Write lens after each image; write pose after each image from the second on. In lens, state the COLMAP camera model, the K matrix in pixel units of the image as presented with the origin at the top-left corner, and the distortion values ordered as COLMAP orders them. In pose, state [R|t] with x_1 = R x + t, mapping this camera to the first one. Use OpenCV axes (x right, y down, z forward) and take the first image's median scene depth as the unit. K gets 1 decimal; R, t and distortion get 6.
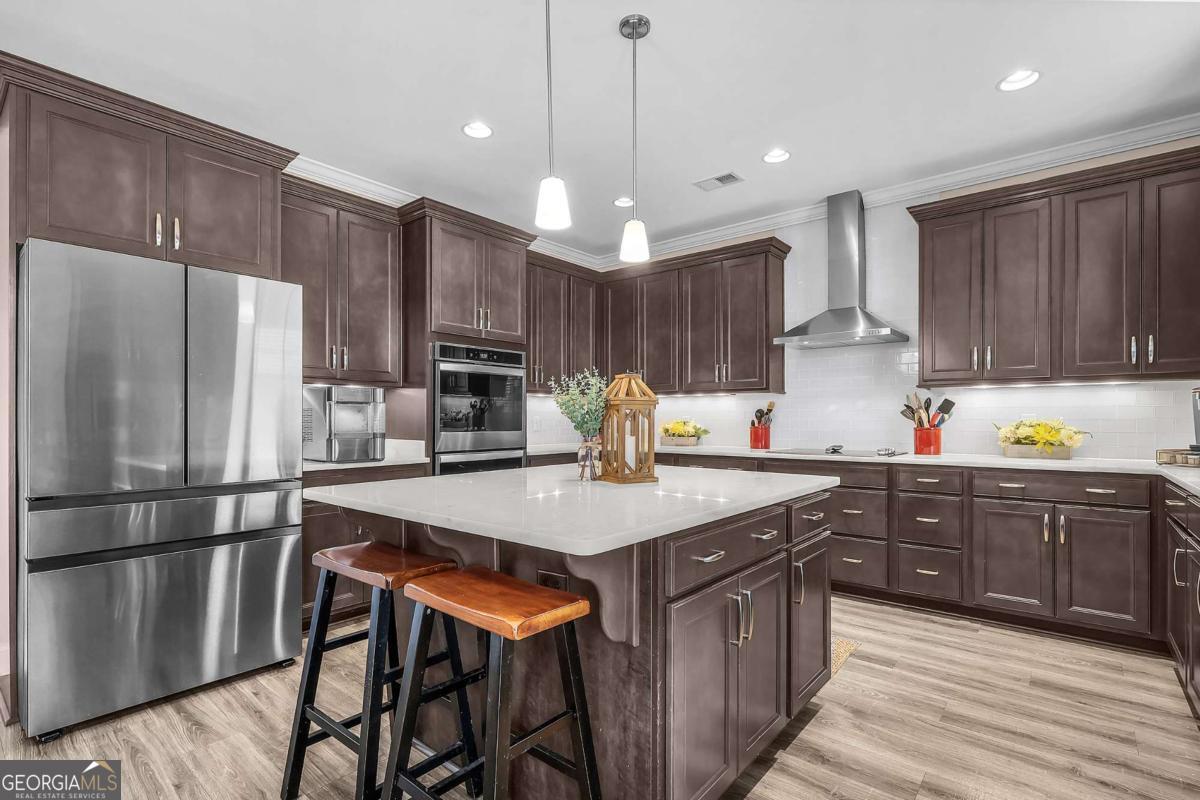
lens RADIAL K [[569.7, 0, 603.9], [0, 569.7, 413.1], [0, 0, 1]] dist [-0.006543, -0.000694]
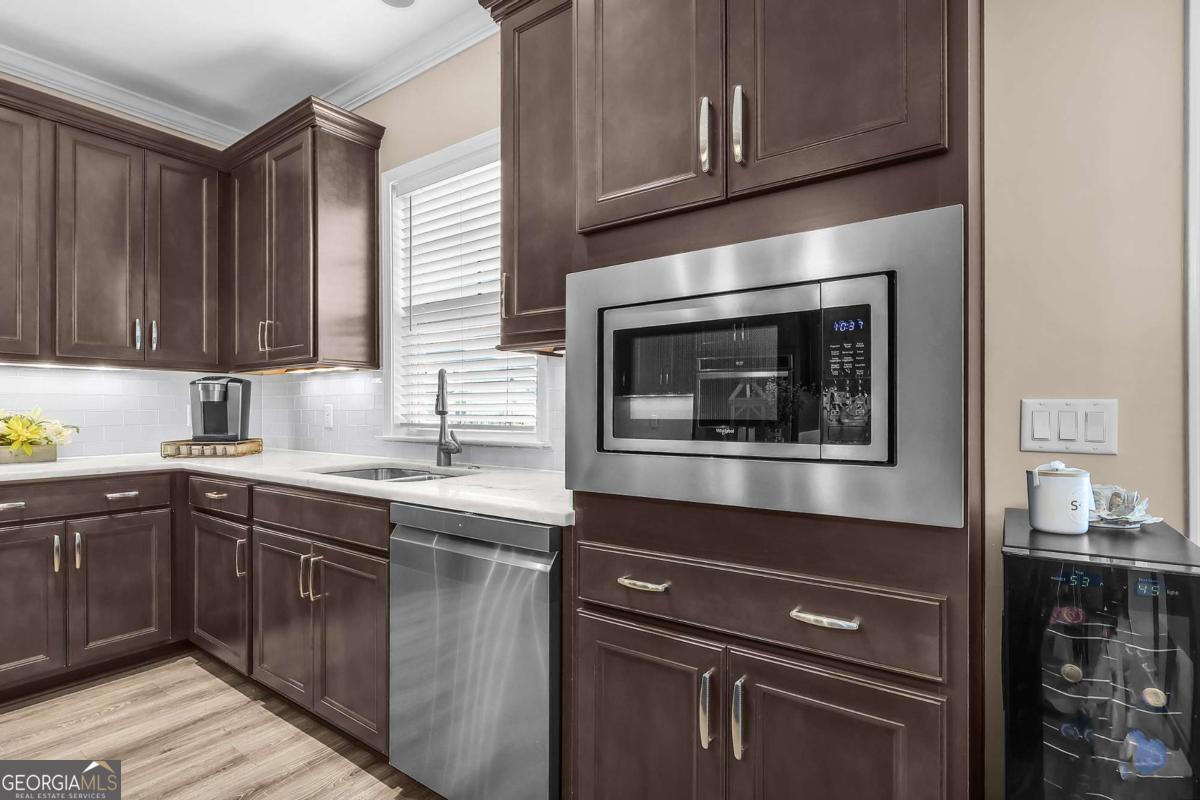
lens RADIAL K [[569.7, 0, 603.9], [0, 569.7, 413.1], [0, 0, 1]] dist [-0.006543, -0.000694]
pose [[-0.069819, -0.004357, 0.997550, -0.019357], [-0.010891, 0.999934, 0.003605, 0.003550], [-0.997500, -0.010613, -0.069862, 0.290620]]
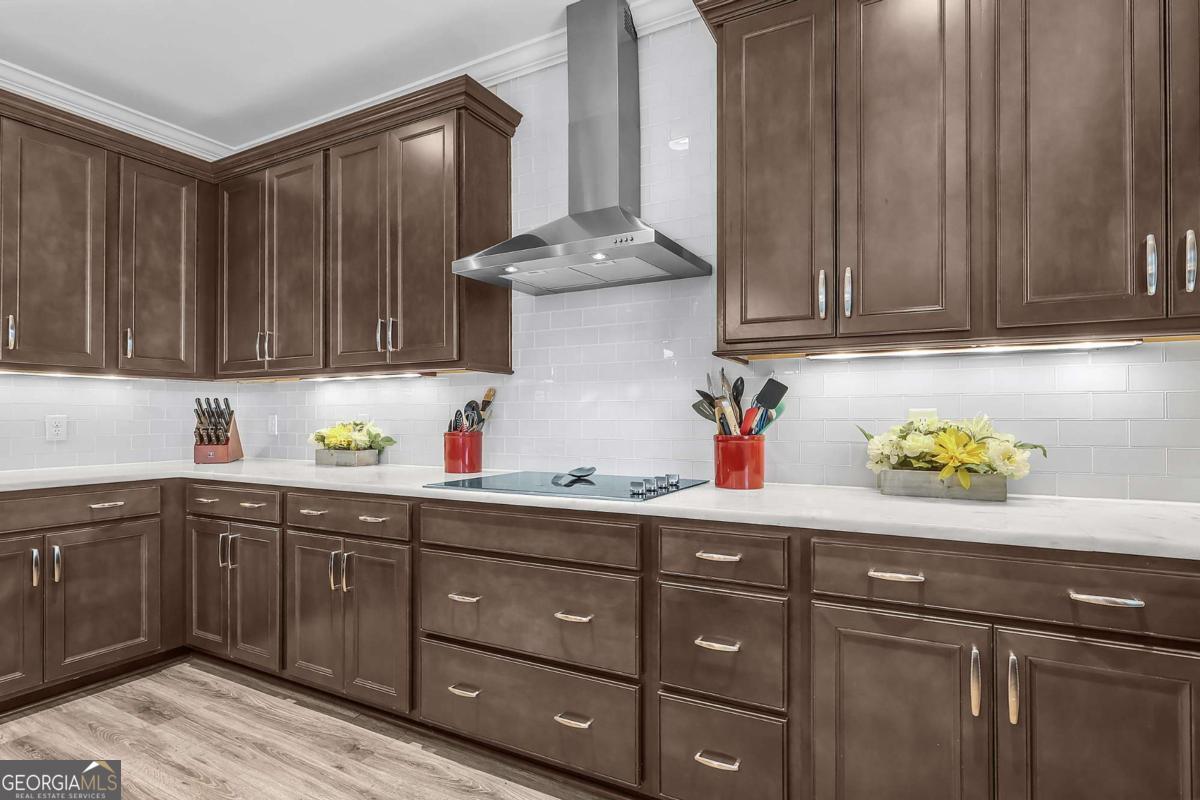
lens RADIAL K [[571.9, 0, 552.8], [0, 571.9, 407.6], [0, 0, 1]] dist [-0.004711, -0.001468]
pose [[0.995460, -0.000604, 0.095176, 0.385232], [0.000984, 0.999992, -0.003944, 0.002578], [-0.095173, 0.004020, 0.995453, 0.545985]]
